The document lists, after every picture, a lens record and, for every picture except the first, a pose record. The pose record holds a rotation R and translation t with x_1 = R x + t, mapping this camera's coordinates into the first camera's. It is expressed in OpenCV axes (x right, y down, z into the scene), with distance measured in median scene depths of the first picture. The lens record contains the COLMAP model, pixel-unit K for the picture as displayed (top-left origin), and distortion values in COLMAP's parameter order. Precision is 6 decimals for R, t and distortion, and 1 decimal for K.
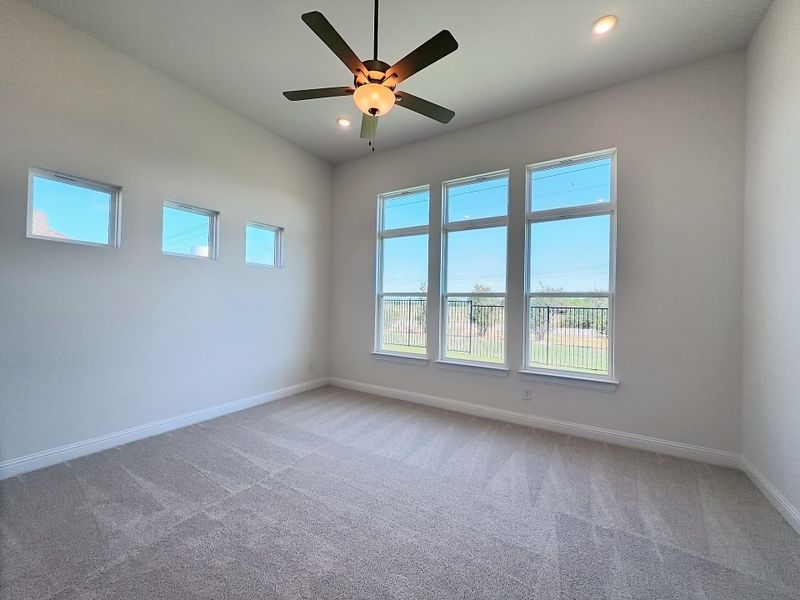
lens RADIAL K [[321.2, 0, 408.8], [0, 321.2, 298.7], [0, 0, 1]] dist [-0.001016, -0.001431]
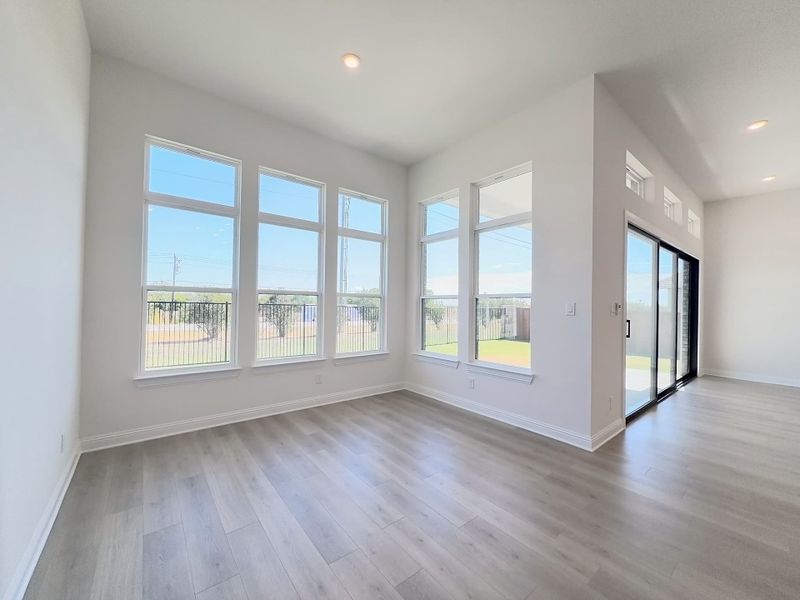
lens RADIAL K [[321.2, 0, 376.3], [0, 321.2, 300.8], [0, 0, 1]] dist [-0.001016, -0.001431]
pose [[0.353831, -0.004289, 0.935300, -0.446982], [-0.021976, 0.999675, 0.012898, -0.005120], [-0.935051, -0.025118, 0.353622, 0.272333]]
